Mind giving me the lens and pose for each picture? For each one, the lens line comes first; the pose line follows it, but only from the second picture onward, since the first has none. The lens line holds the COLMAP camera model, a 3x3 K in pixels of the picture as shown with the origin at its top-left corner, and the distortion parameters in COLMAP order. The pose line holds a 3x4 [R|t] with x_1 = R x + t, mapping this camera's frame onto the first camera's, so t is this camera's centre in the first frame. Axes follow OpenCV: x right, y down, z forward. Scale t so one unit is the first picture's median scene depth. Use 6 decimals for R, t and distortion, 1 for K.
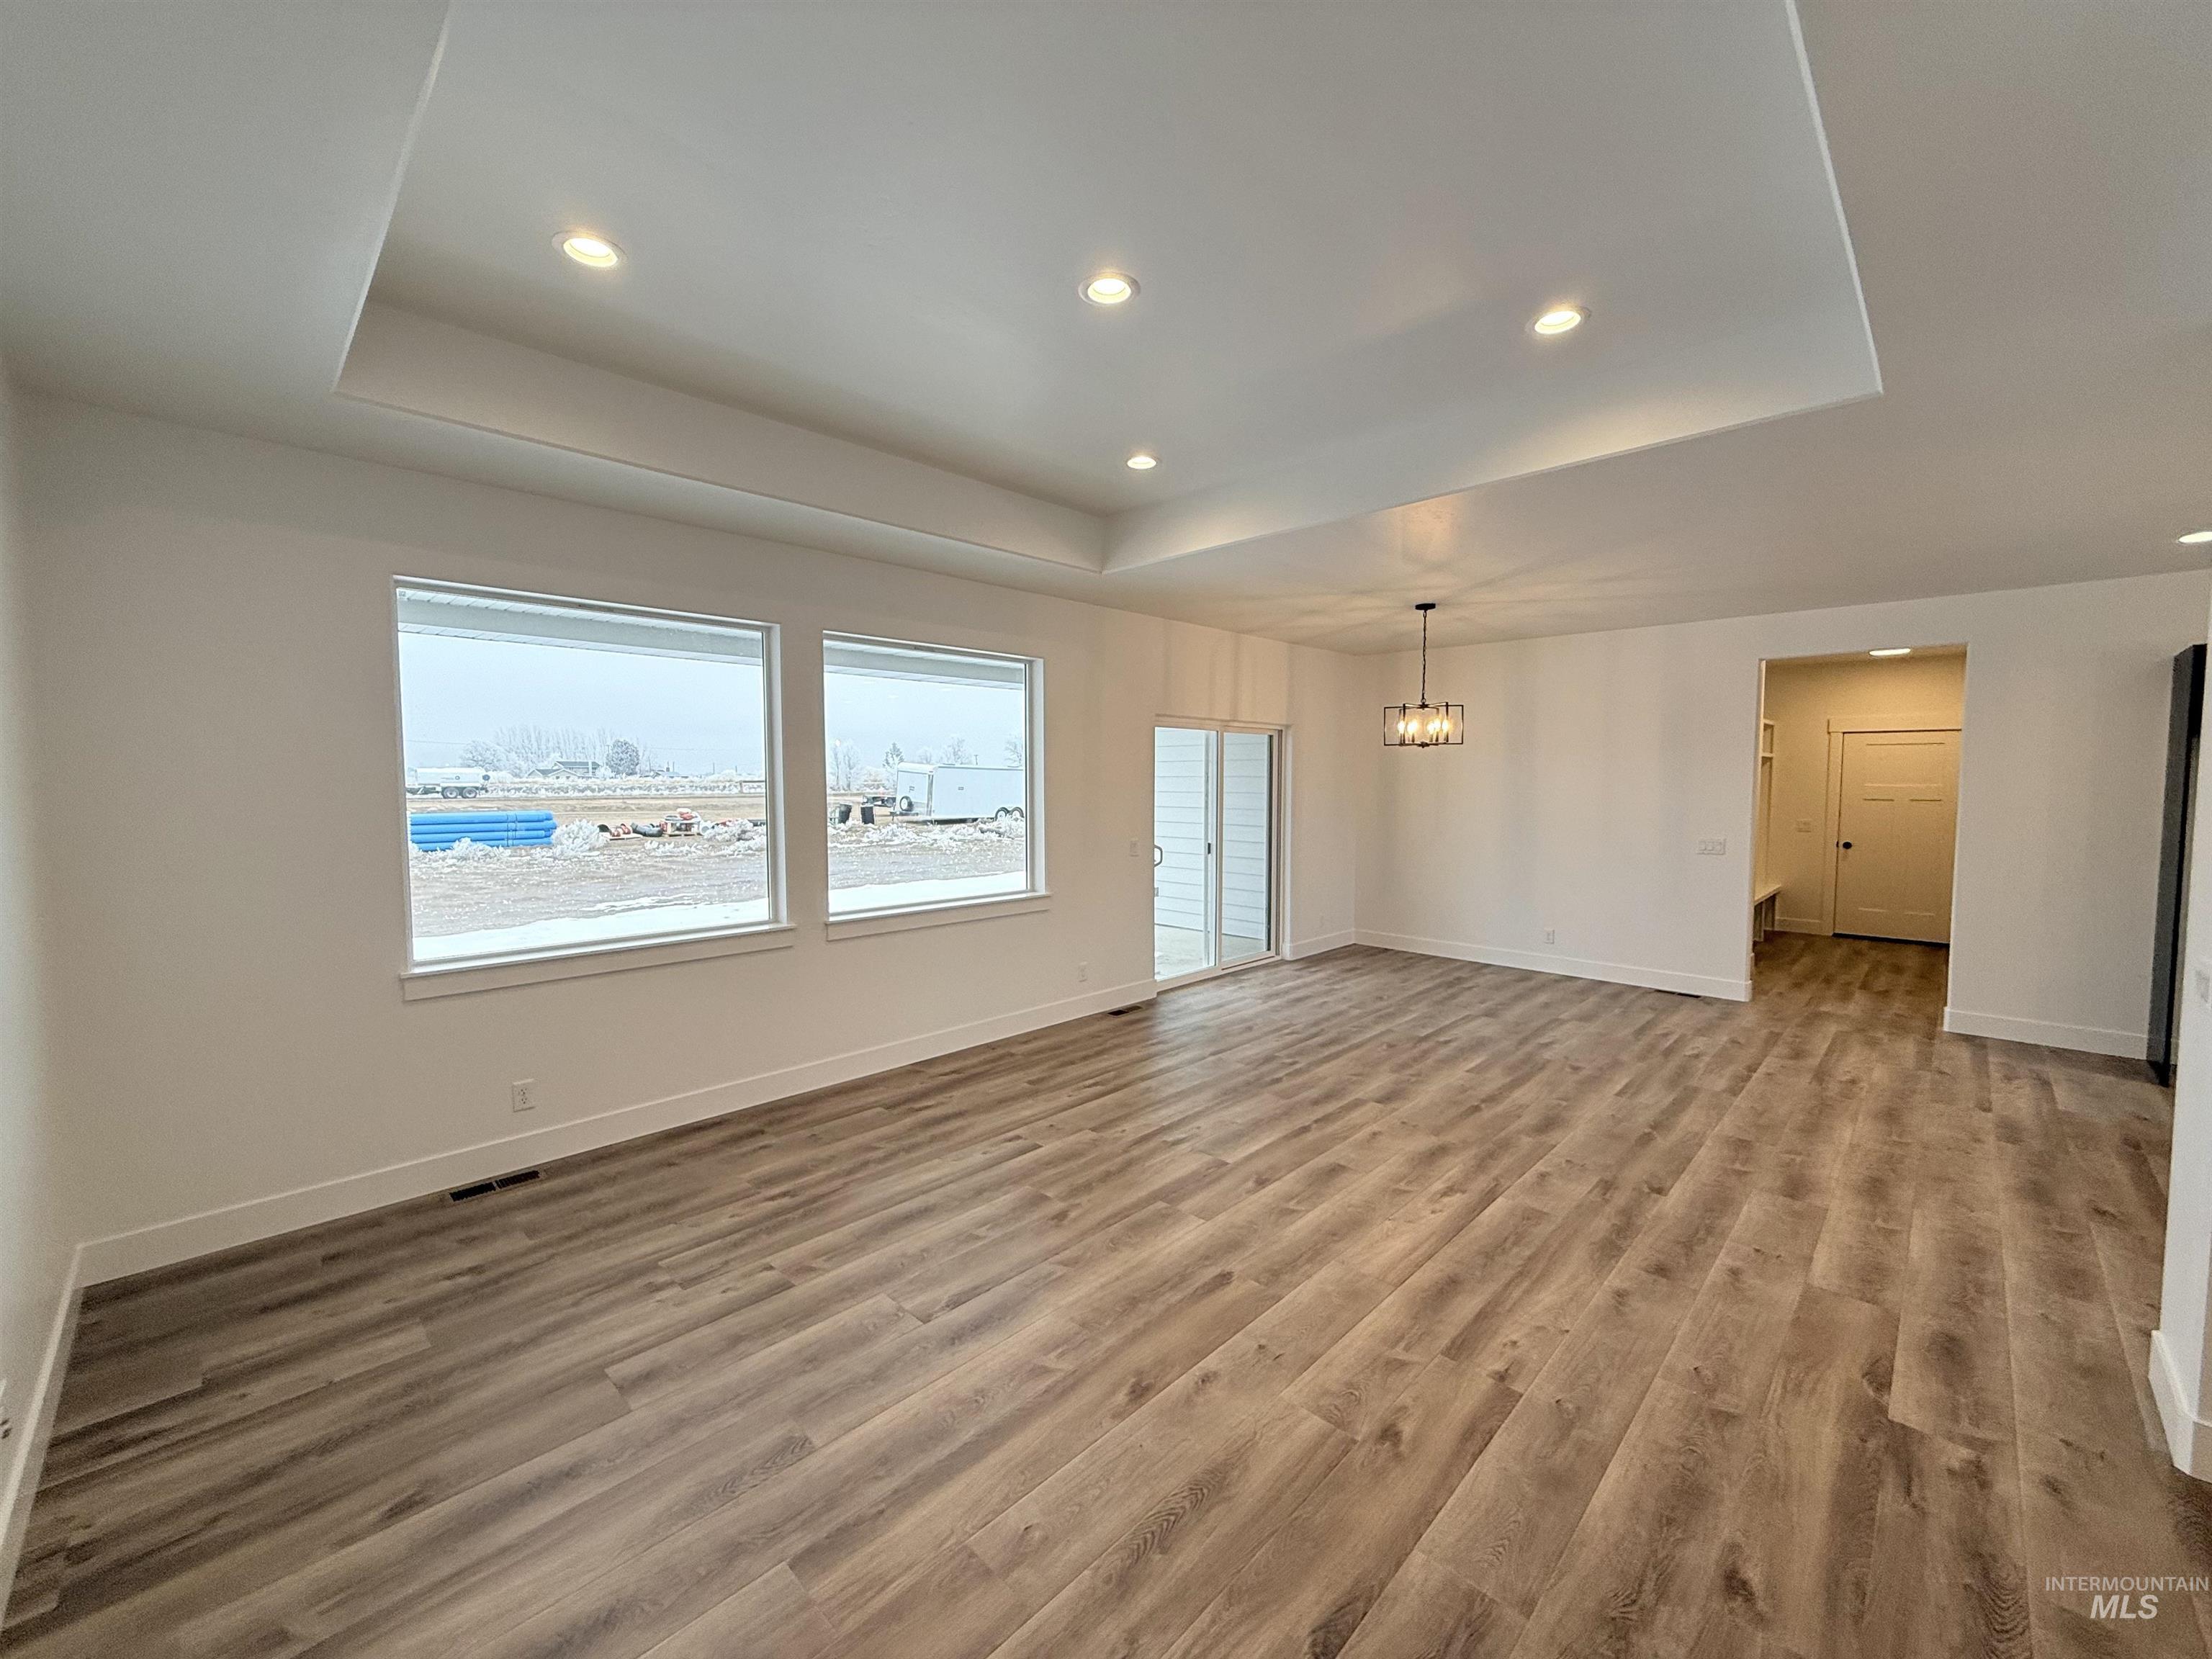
lens RADIAL K [[877.6, 0, 1099.8], [0, 877.6, 827.5], [0, 0, 1]] dist [0.001477, -0.000395]
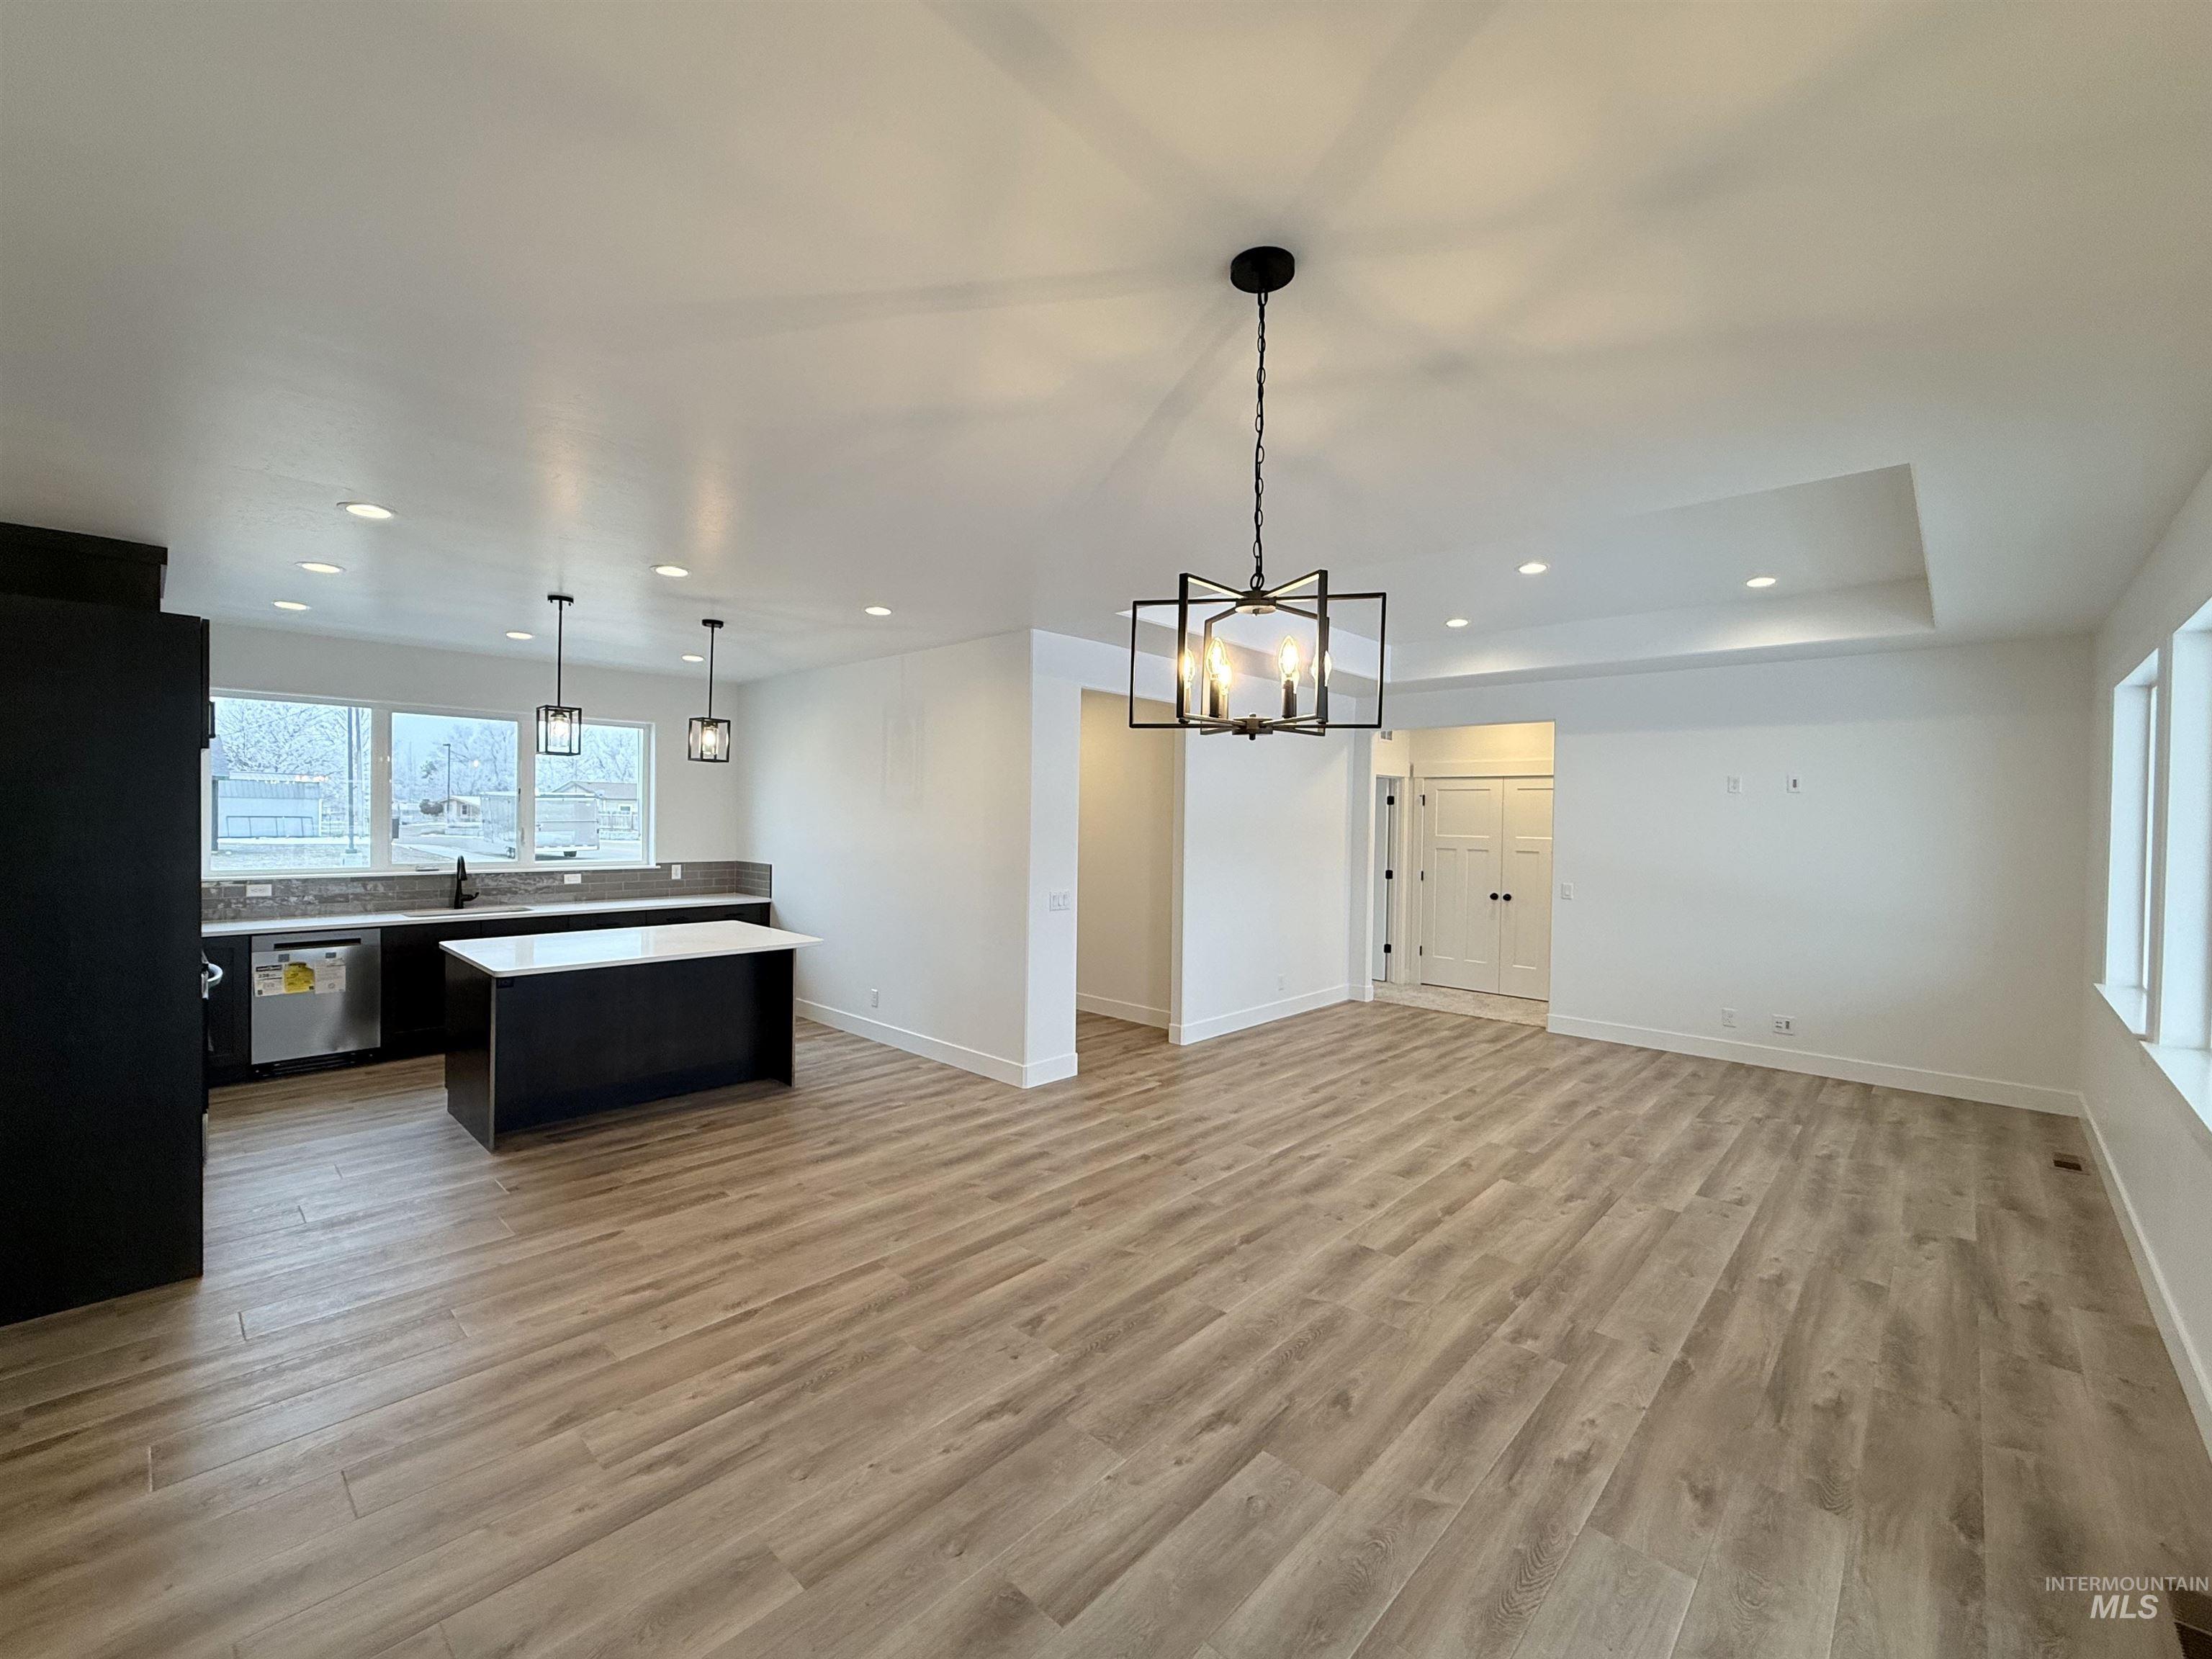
lens RADIAL K [[916.9, 0, 1105.0], [0, 916.9, 826.4], [0, 0, 1]] dist [0.001376, -0.000706]
pose [[-0.999575, -0.014753, -0.025144, 0.676771], [-0.016479, 0.997418, 0.069892, -0.129823], [0.024048, 0.070277, -0.997238, 2.086025]]
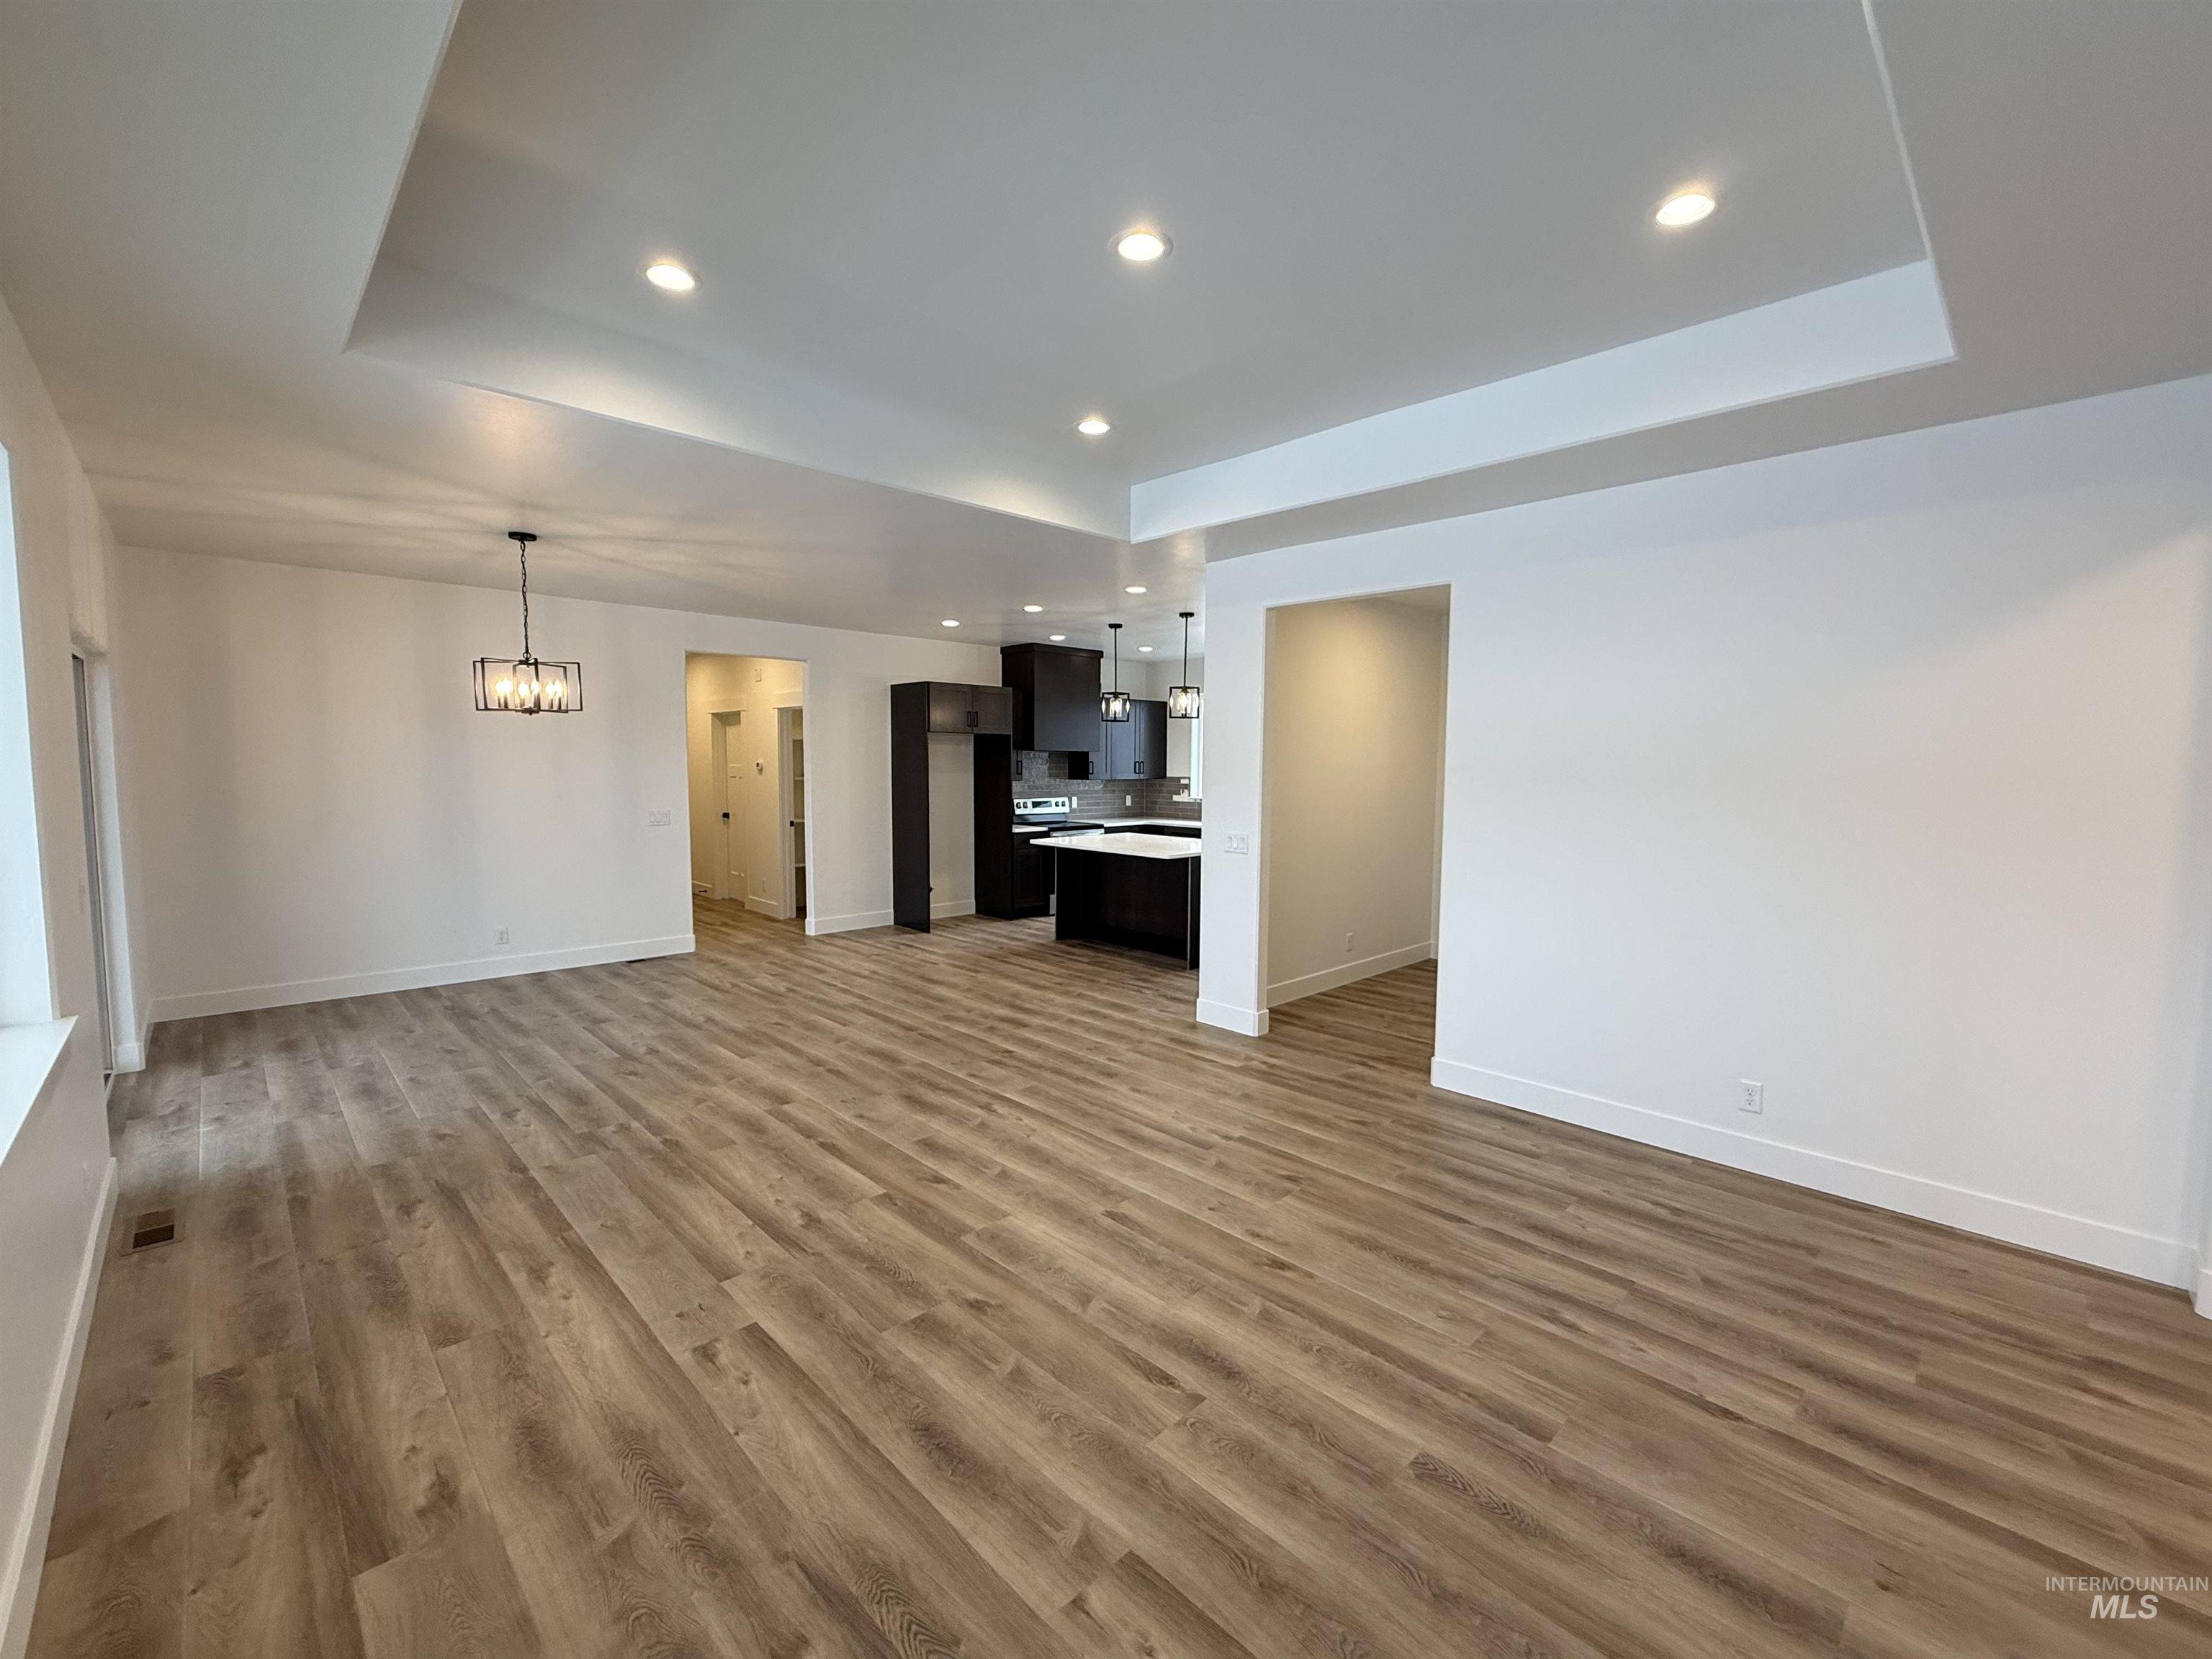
lens RADIAL K [[916.9, 0, 1105.0], [0, 916.9, 826.4], [0, 0, 1]] dist [0.001376, -0.000706]
pose [[0.020579, -0.072317, 0.997169, -0.730997], [0.049581, 0.996227, 0.071225, -0.037193], [-0.998558, 0.047975, 0.024087, 0.735065]]
